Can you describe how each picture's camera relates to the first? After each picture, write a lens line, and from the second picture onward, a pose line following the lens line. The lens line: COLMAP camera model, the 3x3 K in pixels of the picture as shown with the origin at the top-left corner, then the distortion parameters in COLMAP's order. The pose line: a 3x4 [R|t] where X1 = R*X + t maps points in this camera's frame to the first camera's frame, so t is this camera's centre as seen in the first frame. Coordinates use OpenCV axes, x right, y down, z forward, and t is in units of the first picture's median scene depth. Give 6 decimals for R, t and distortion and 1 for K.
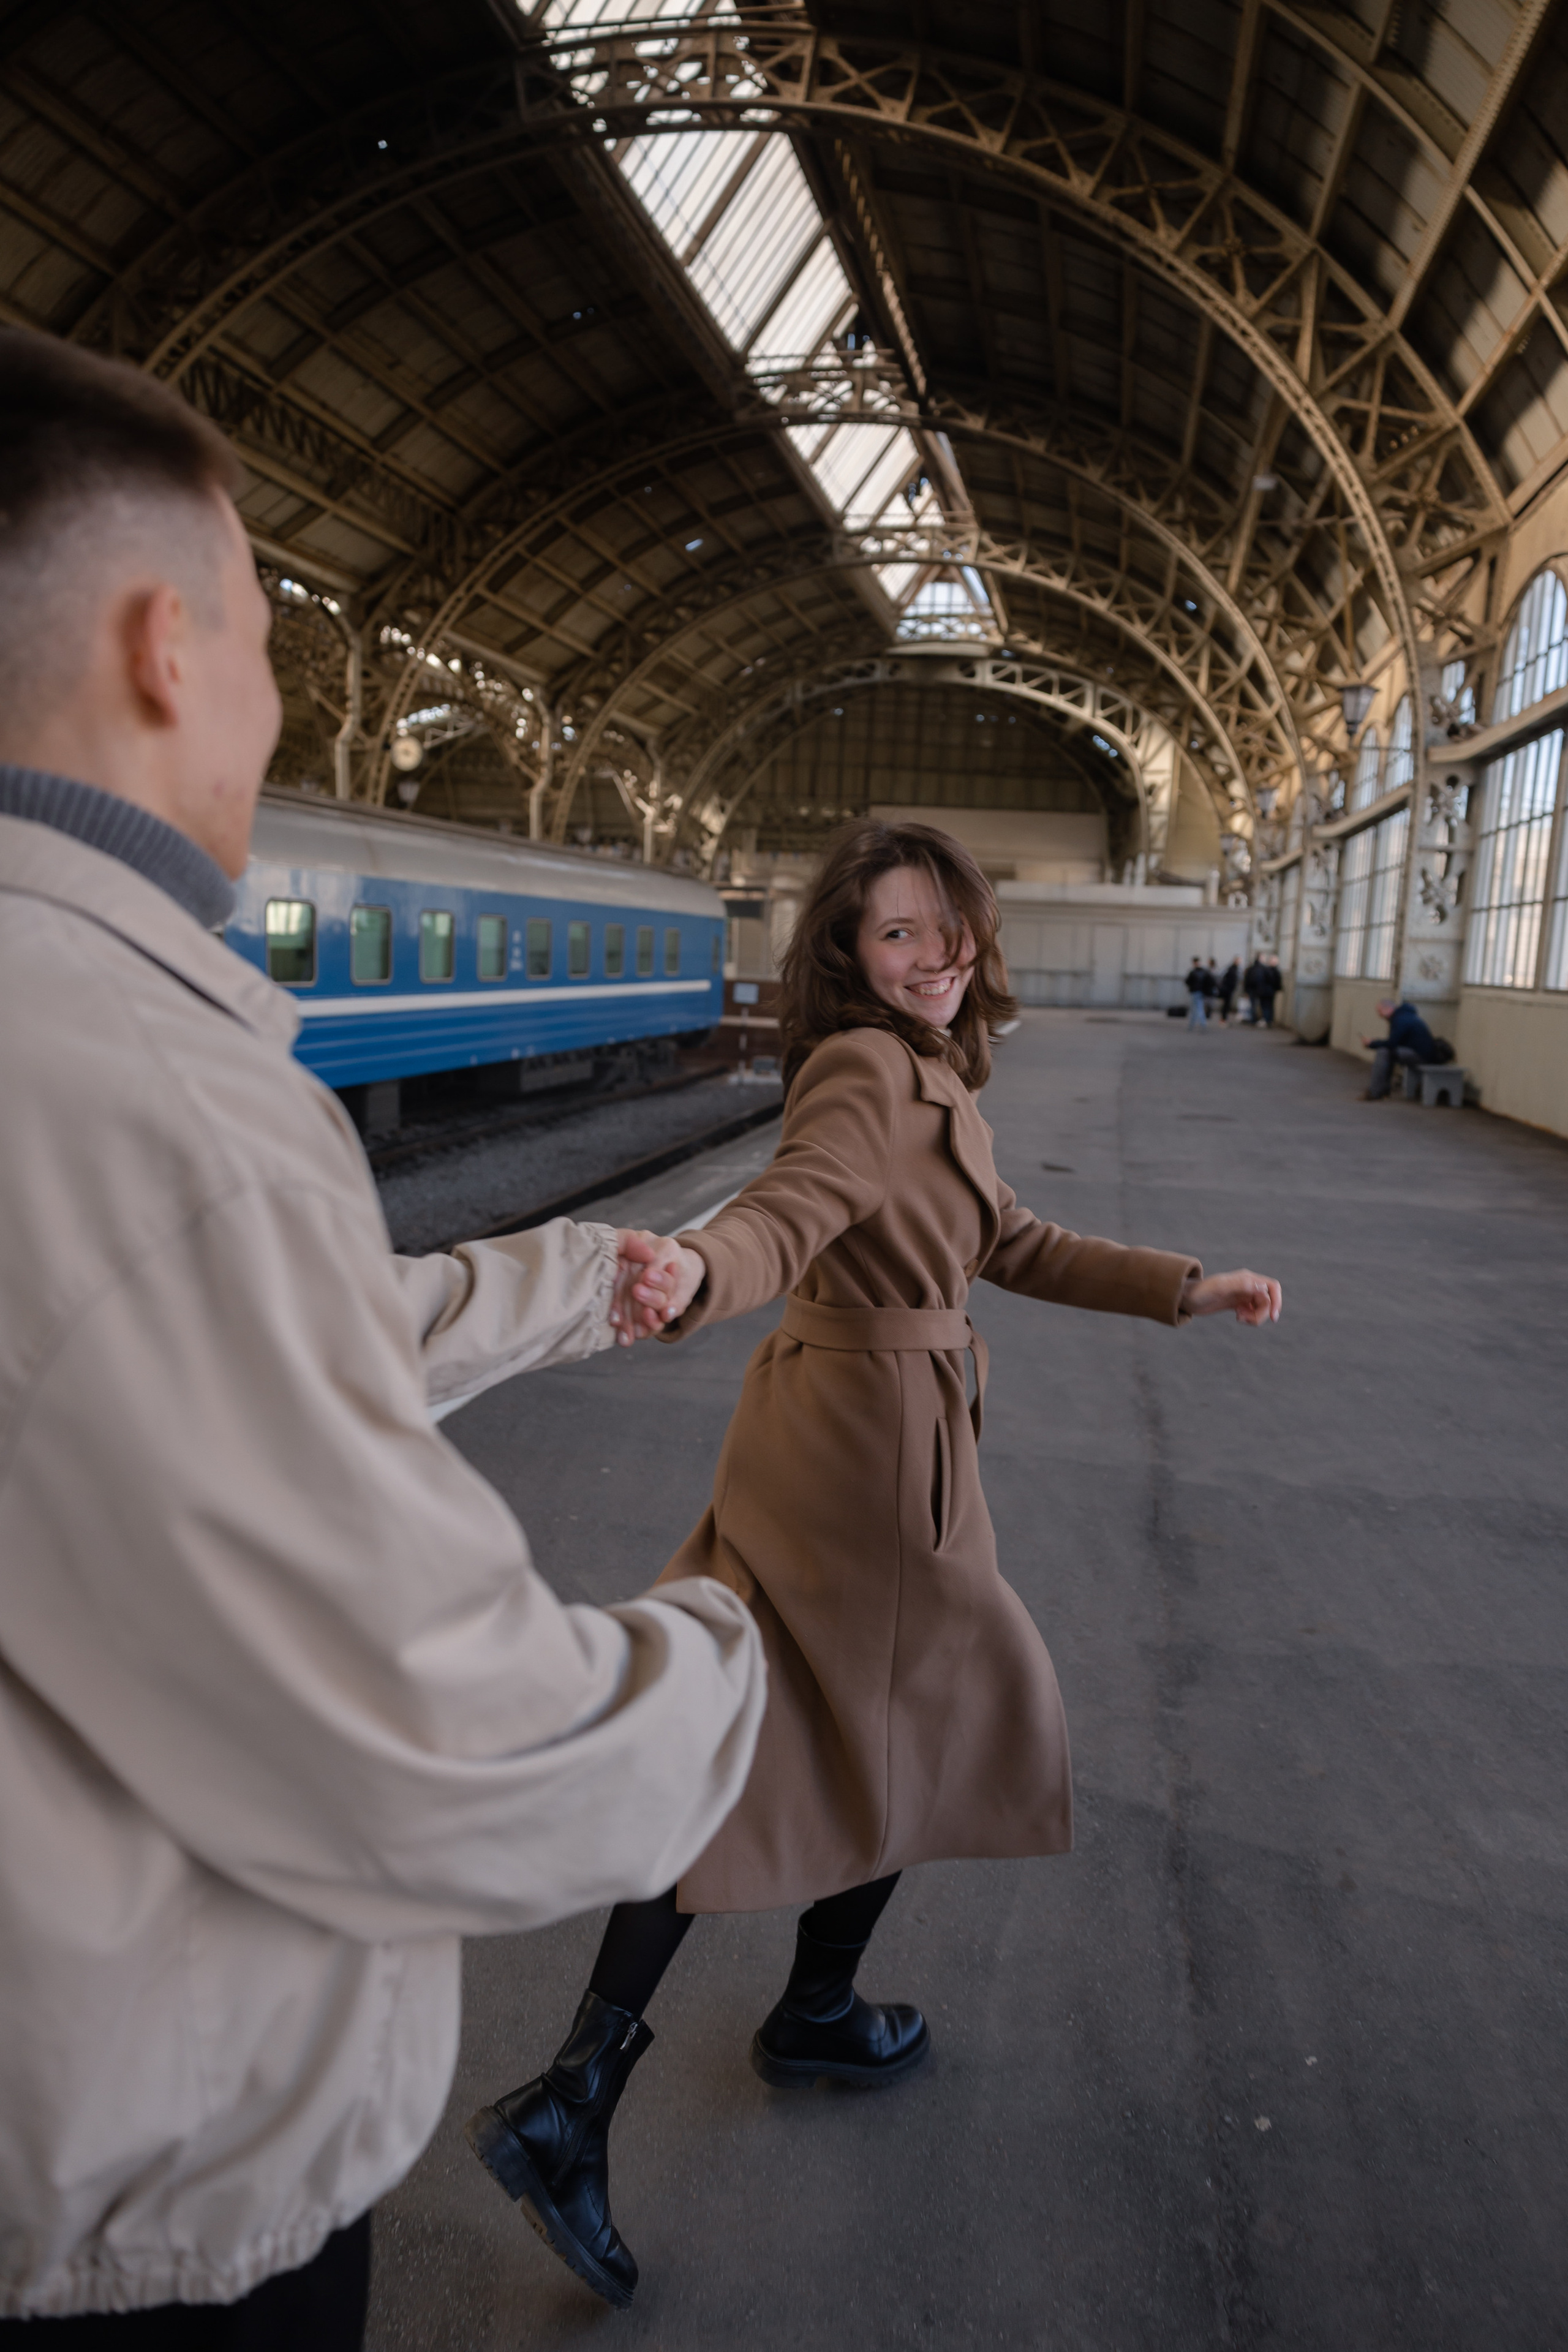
lens RADIAL K [[1749.9, 0, 771.7], [0, 1749.9, 1226.4], [0, 0, 1]] dist [-0.001262, 0.040876]
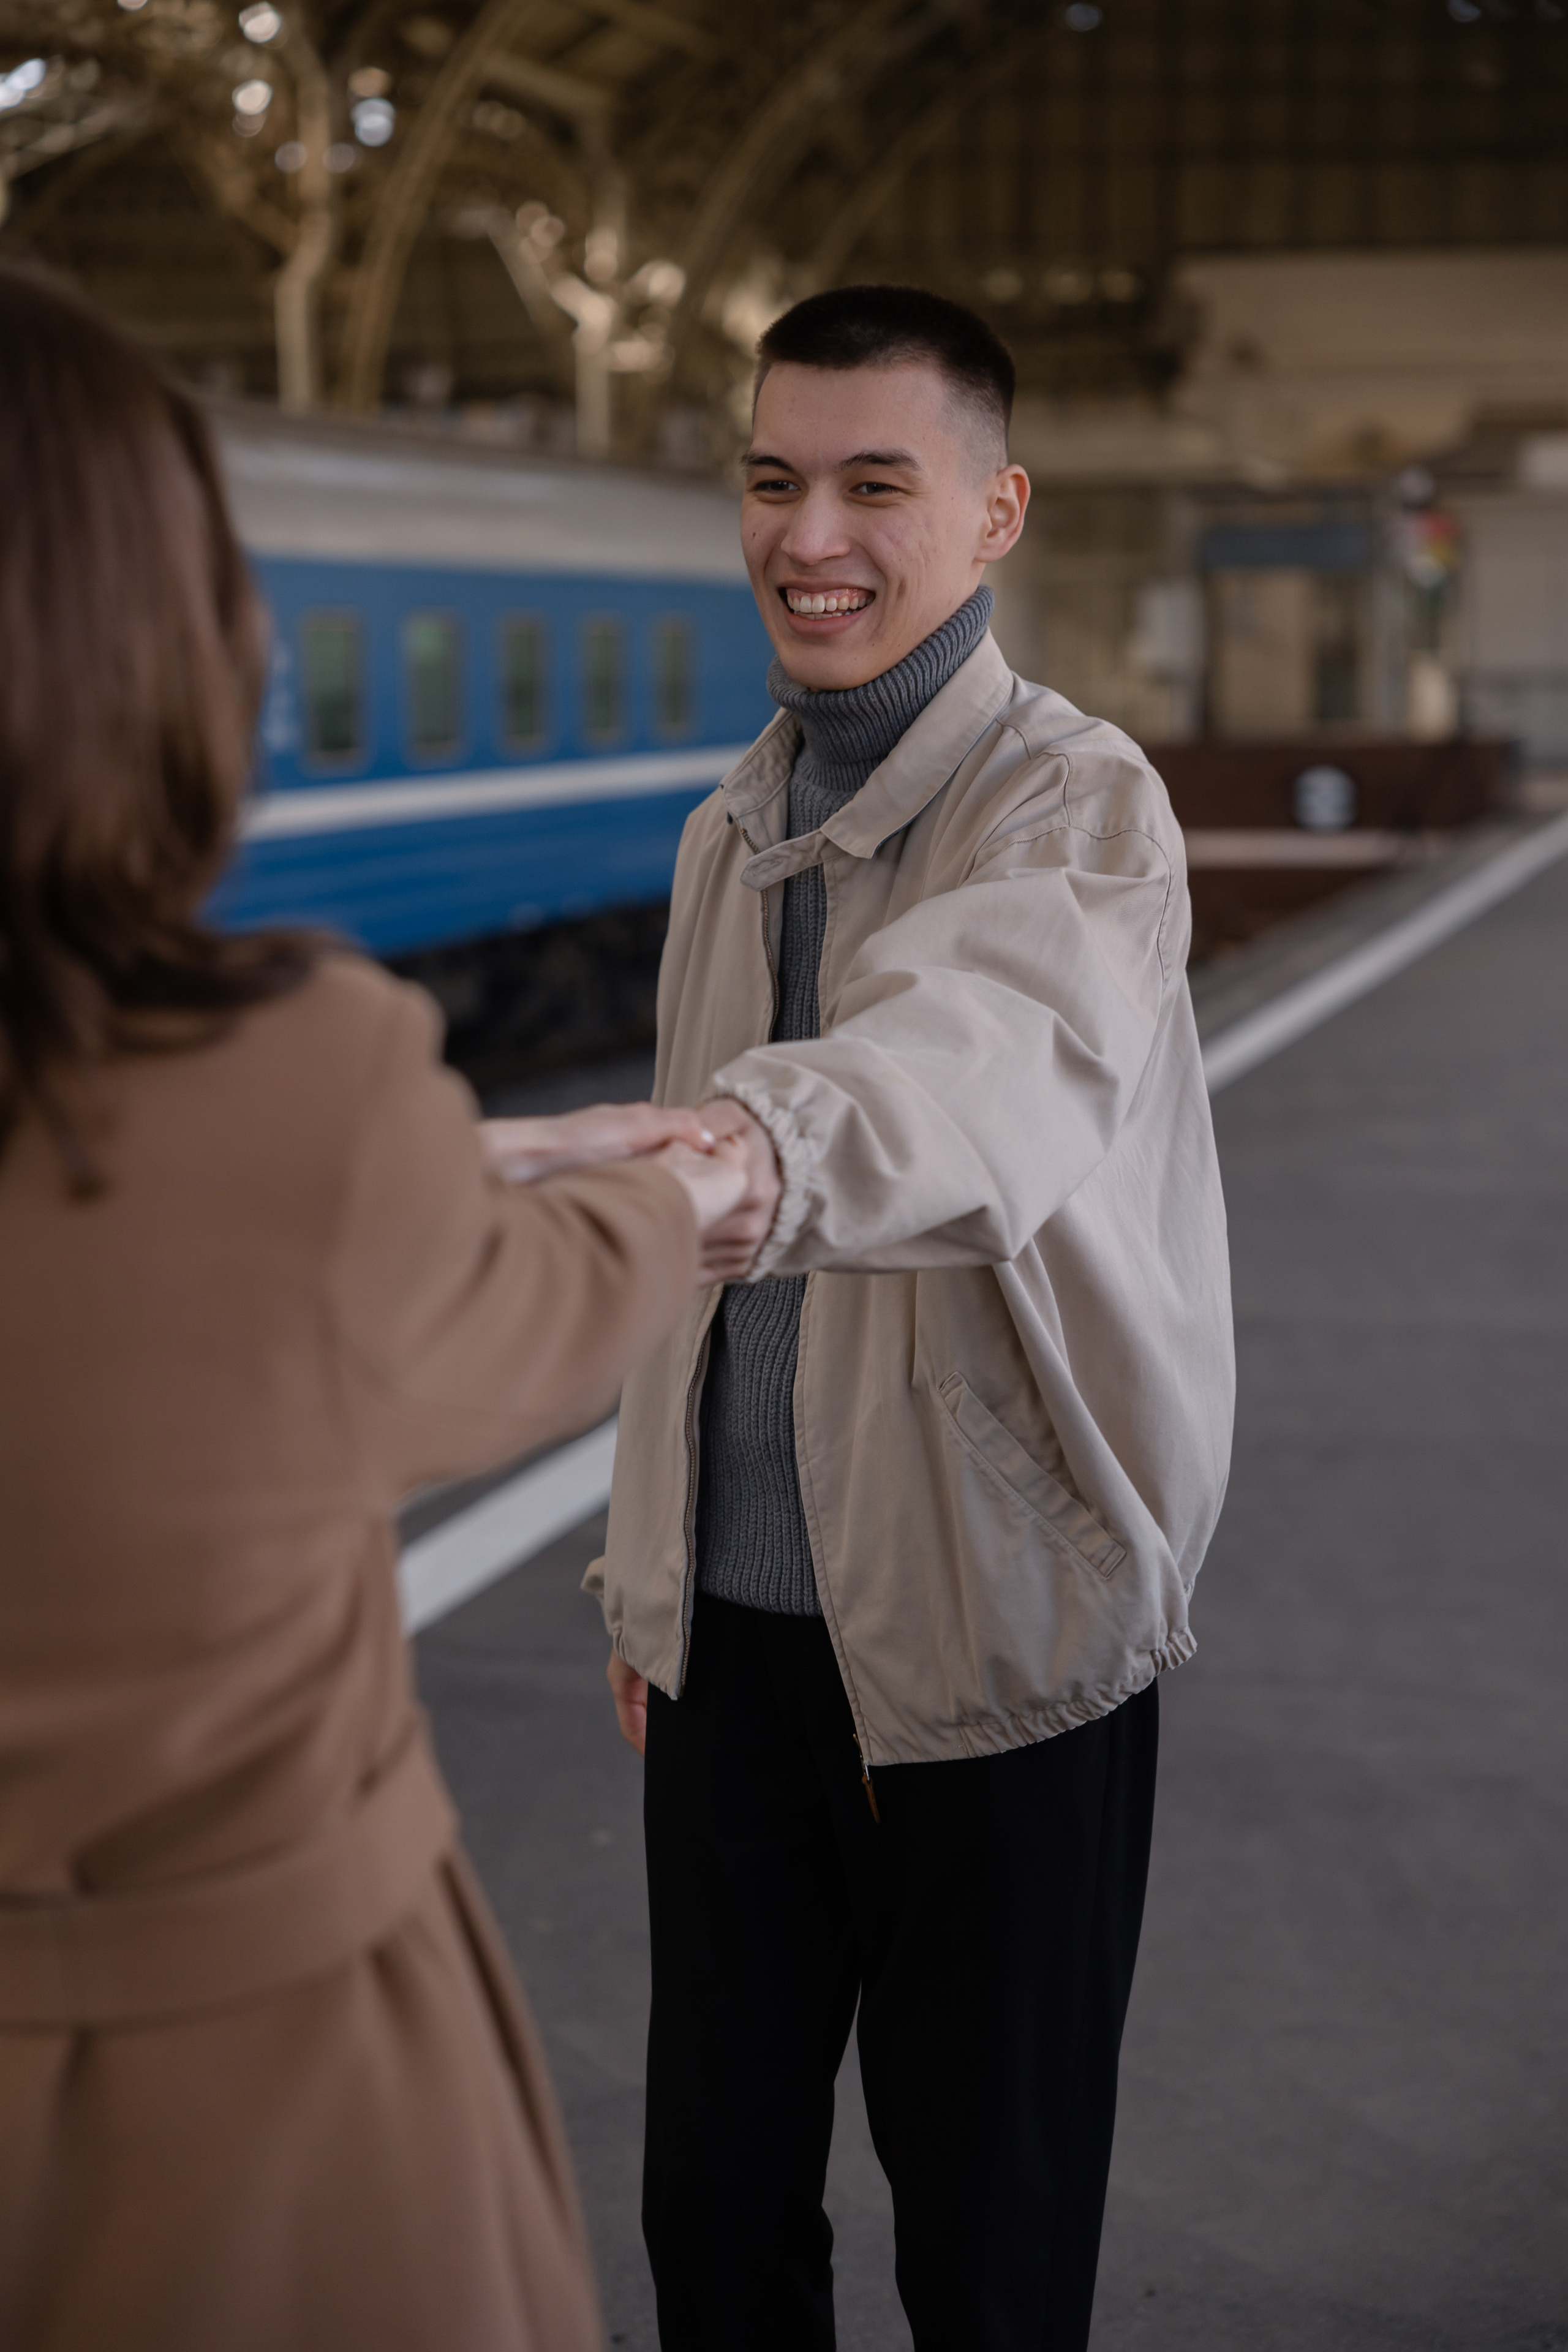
lens RADIAL K [[4840.4, 0, 778.9], [0, 4840.4, 1181.4], [0, 0, 1]] dist [0.112274, 0.000000]
pose [[0.998034, -0.049601, -0.038311, 0.001102], [0.047627, 0.997571, -0.050827, 0.006879], [0.040739, 0.048903, 0.997972, -0.044386]]
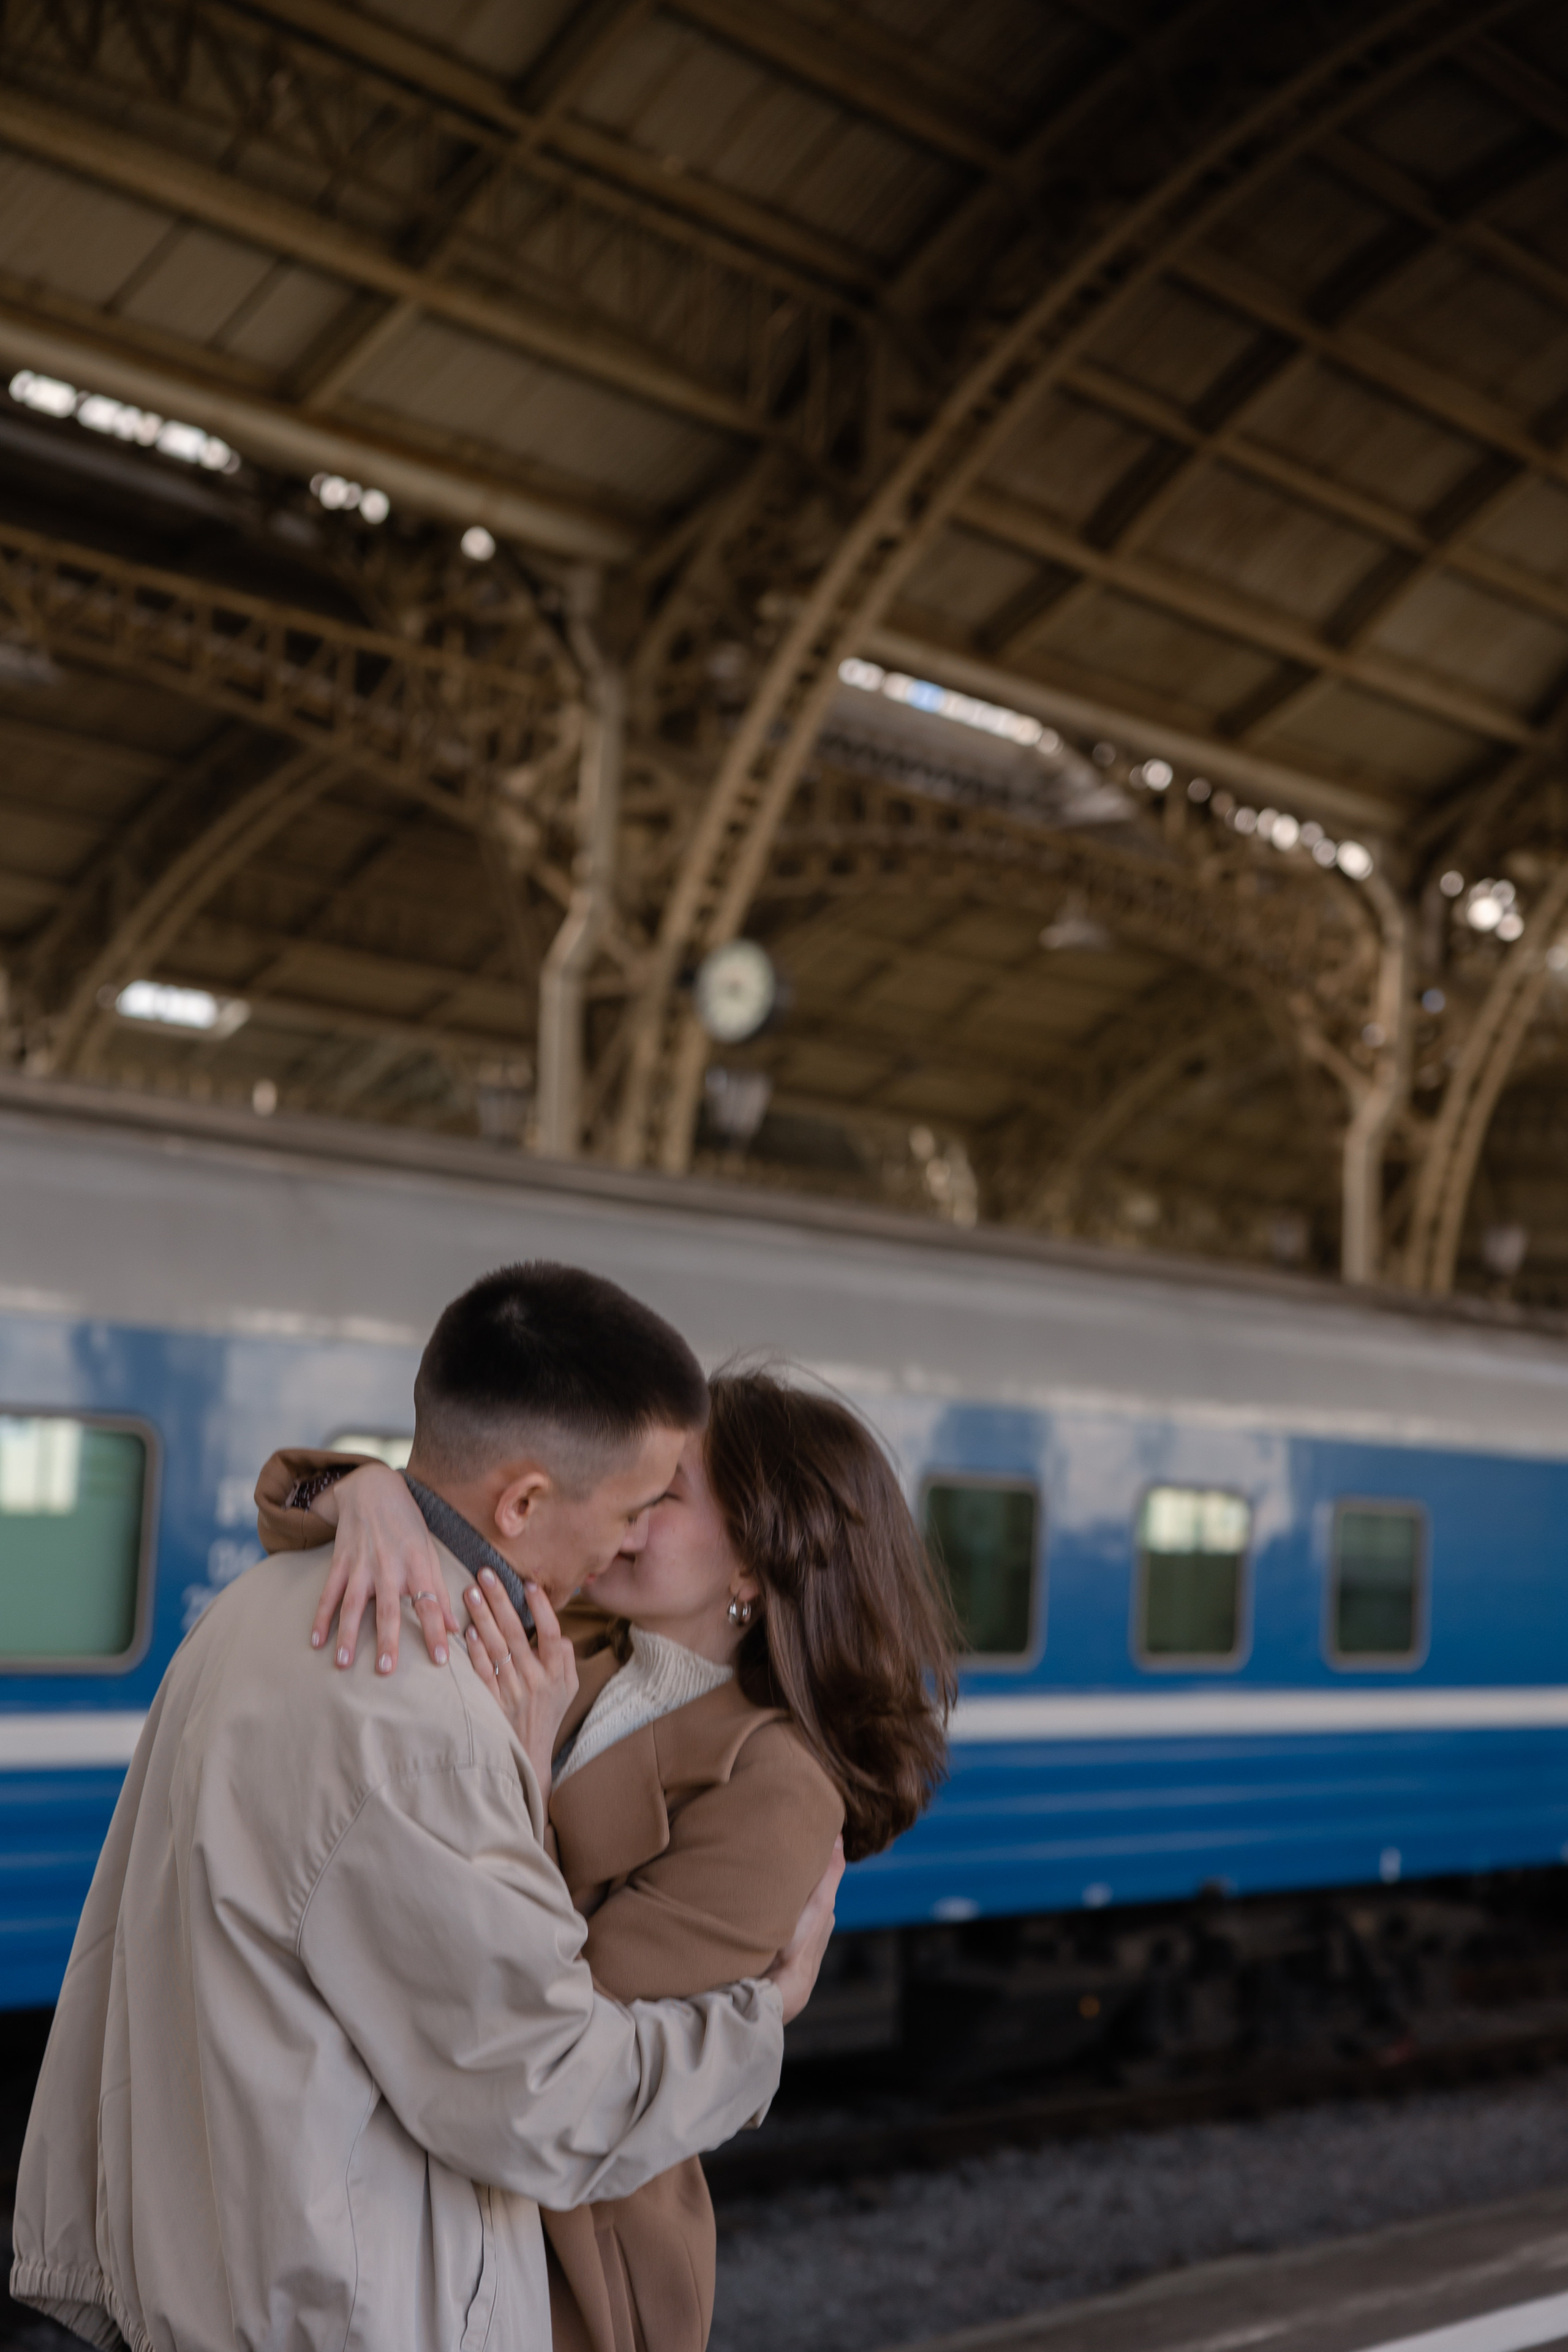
lens RADIAL K [[3590.7, 0, 789.6], [0, 3590.7, 1194.9], [0, 0, 1]] dist [0.027036, 0.000000]
pose [[0.874096, -0.039749, -0.484123, 0.109187], [-0.091598, 0.965278, -0.244637, -0.052276], [0.477038, 0.258182, 0.840105, 0.354564]]
